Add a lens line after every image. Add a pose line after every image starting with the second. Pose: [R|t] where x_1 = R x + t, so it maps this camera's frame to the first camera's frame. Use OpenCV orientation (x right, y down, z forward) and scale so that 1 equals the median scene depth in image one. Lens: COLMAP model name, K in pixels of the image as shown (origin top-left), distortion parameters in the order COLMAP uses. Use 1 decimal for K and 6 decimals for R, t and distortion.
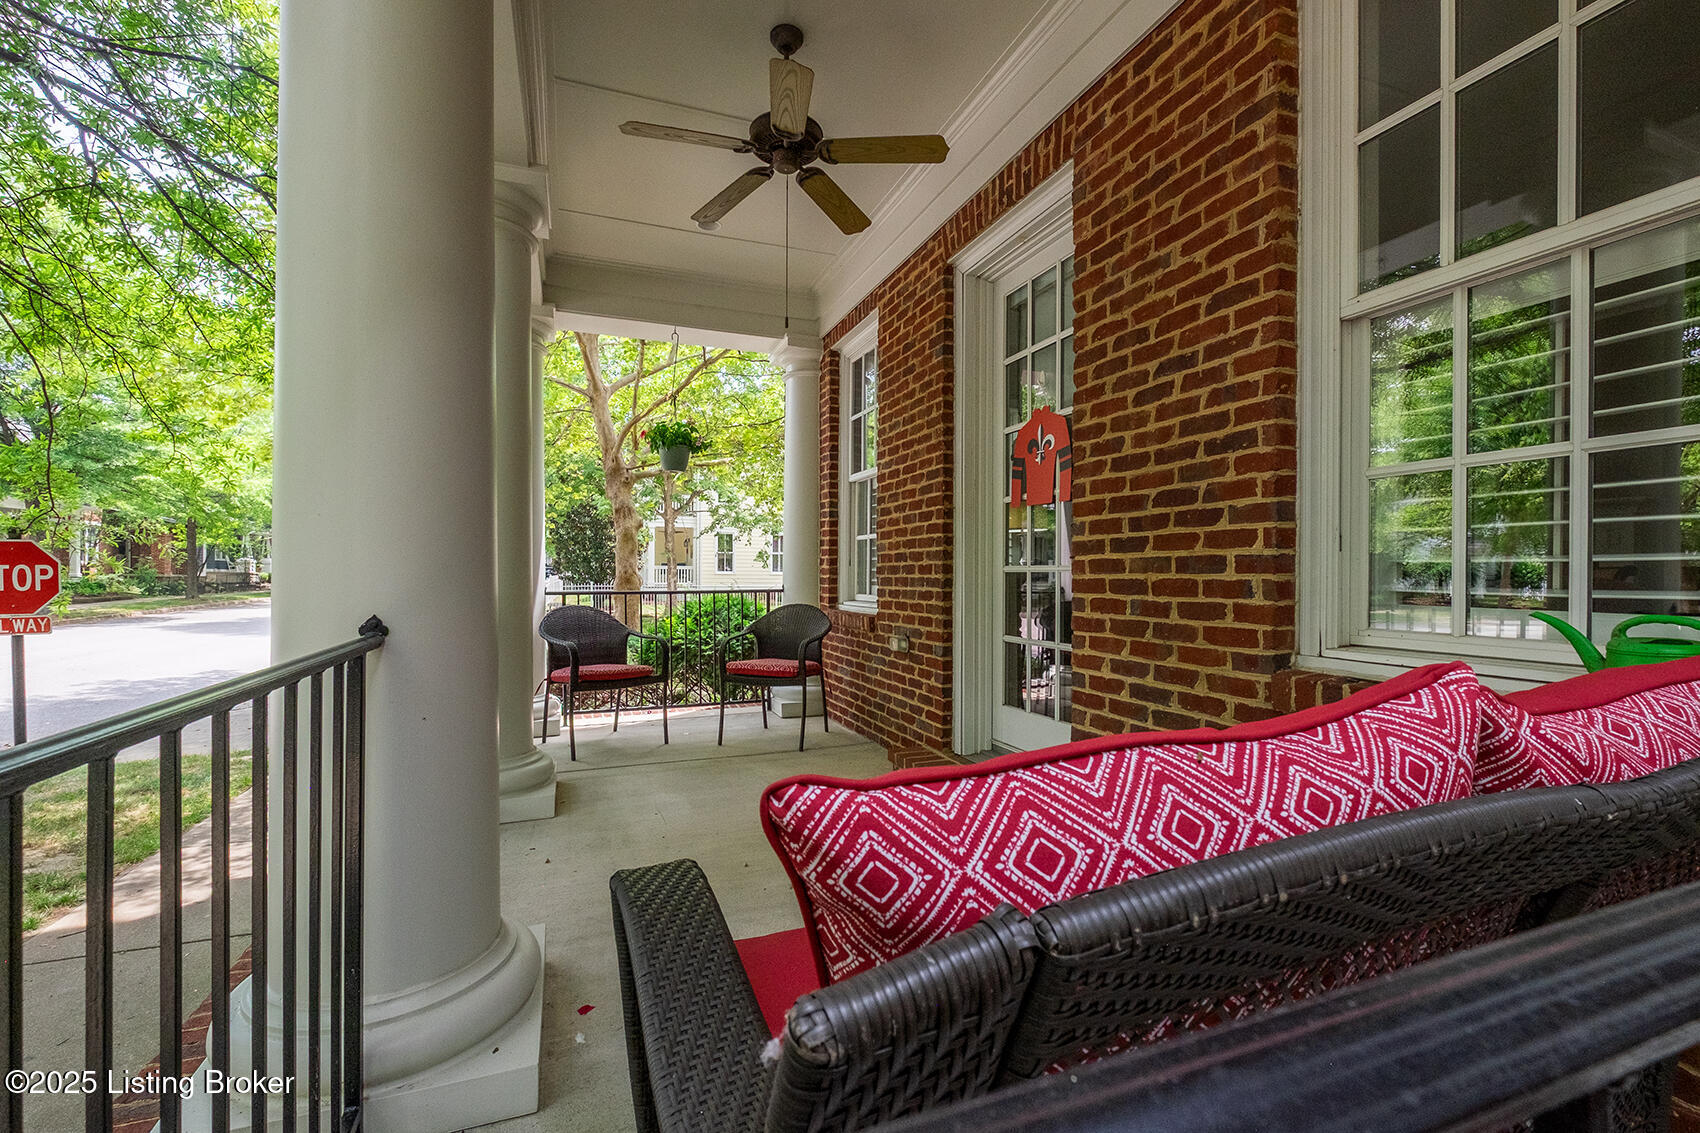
lens RADIAL K [[741.2, 0, 853.0], [0, 741.2, 579.6], [0, 0, 1]] dist [-0.005398, -0.000486]
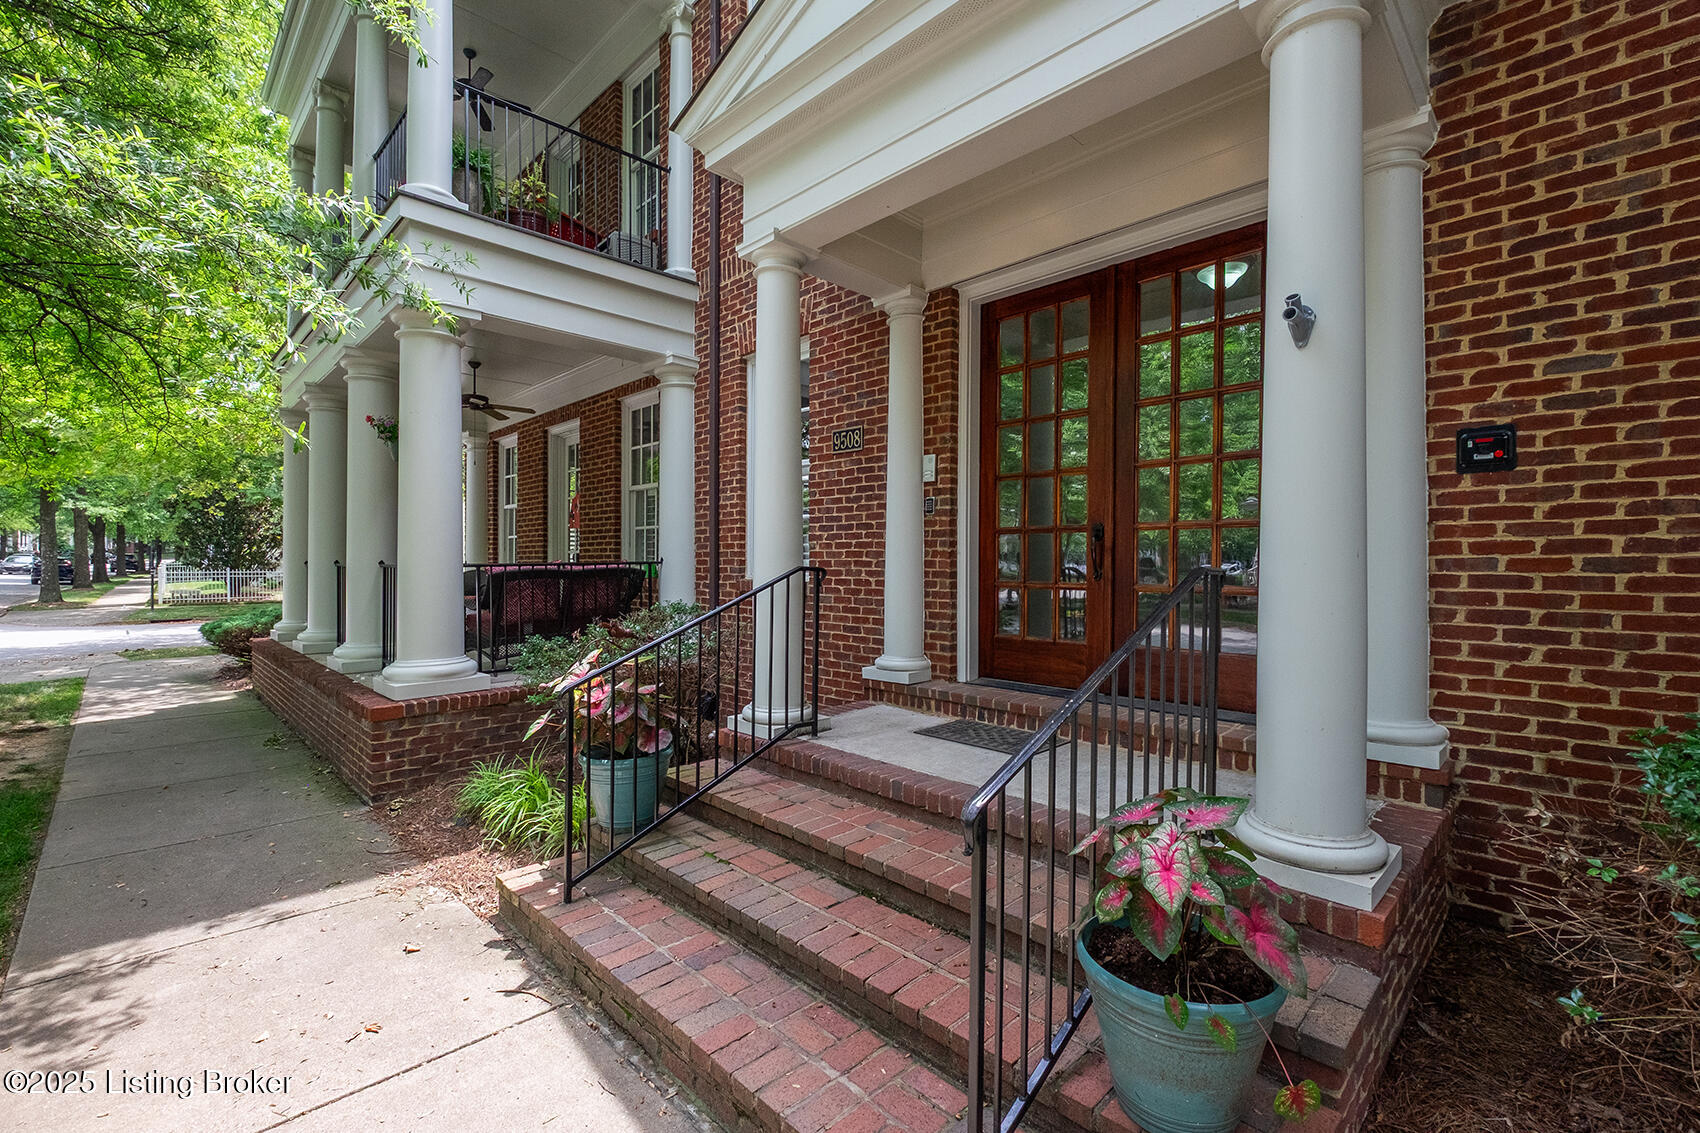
lens RADIAL K [[741.2, 0, 847.6], [0, 741.2, 558.7], [0, 0, 1]] dist [-0.005398, -0.000486]
pose [[0.916484, -0.003191, 0.400059, 0.064110], [0.006873, 0.999946, -0.007770, 0.034686], [-0.400013, 0.009871, 0.916456, -1.706232]]
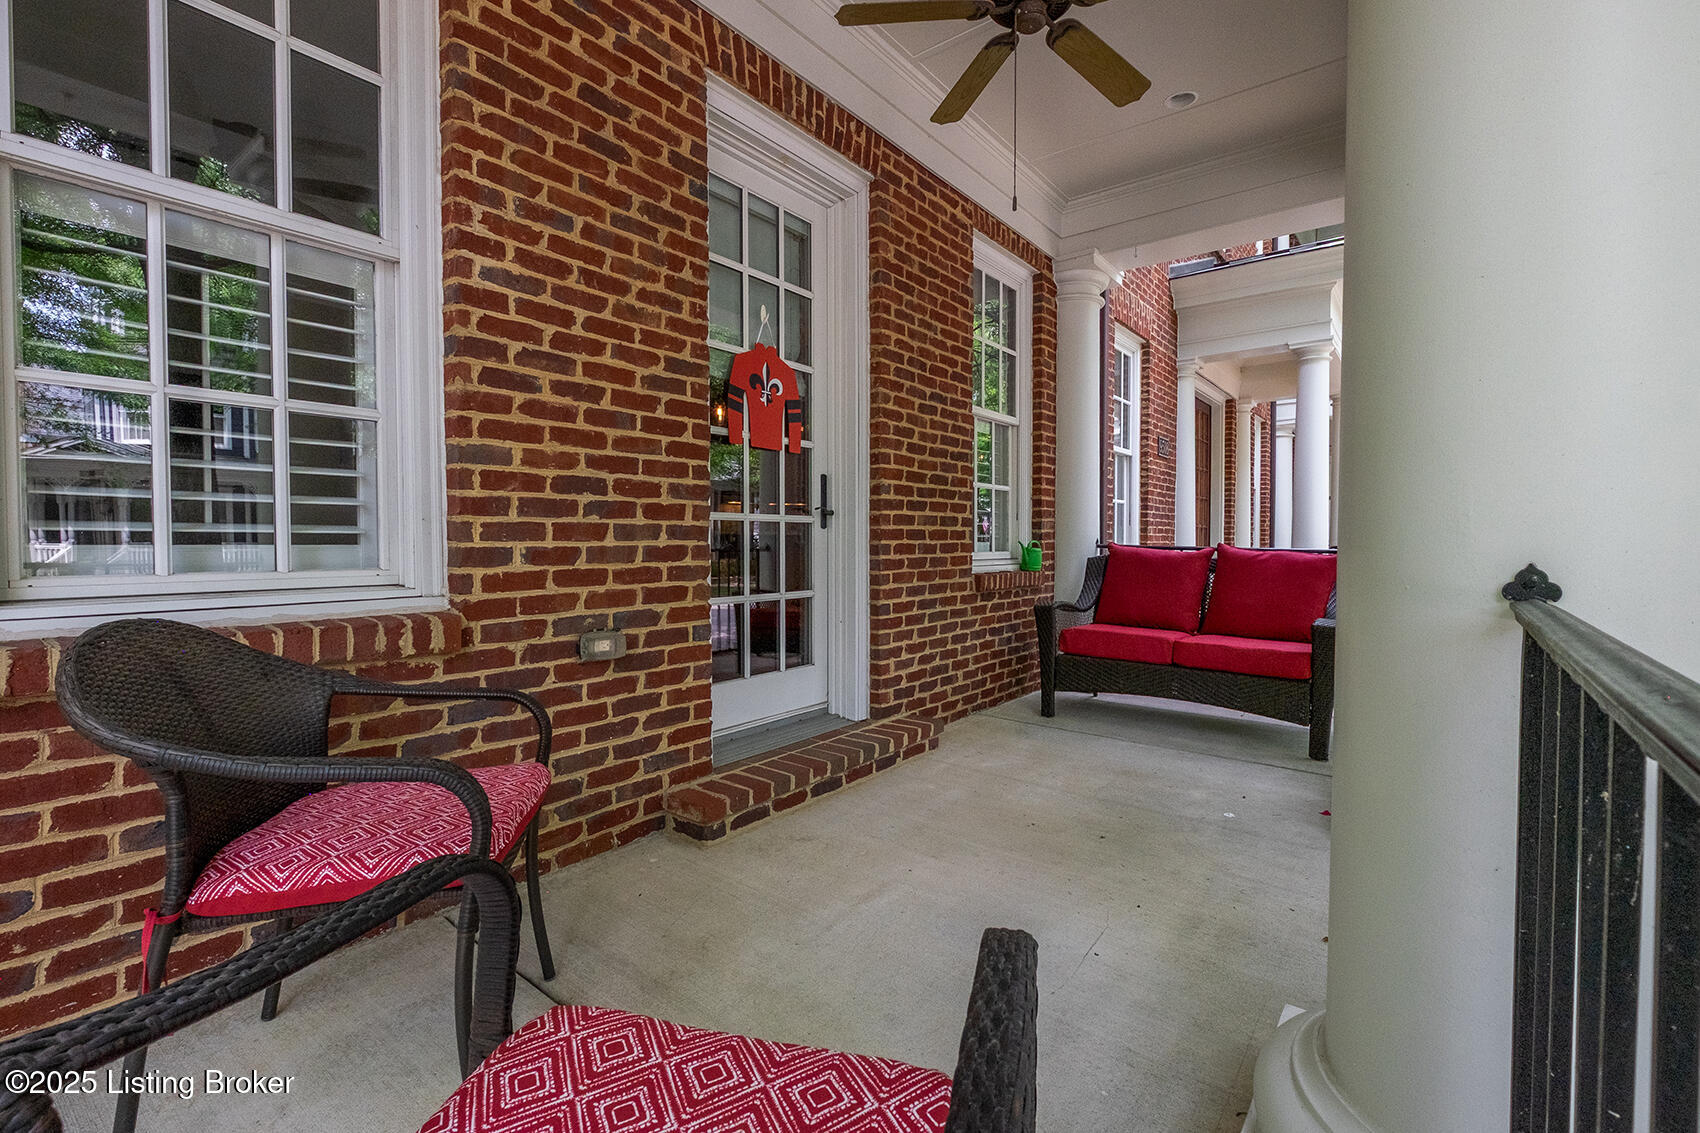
lens RADIAL K [[741.2, 0, 834.6], [0, 741.2, 566.1], [0, 0, 1]] dist [-0.005398, -0.000486]
pose [[-0.493516, -0.020059, 0.869505, -0.554137], [0.010661, 0.999519, 0.029109, 0.018695], [-0.869671, 0.023636, -0.493065, 1.267355]]
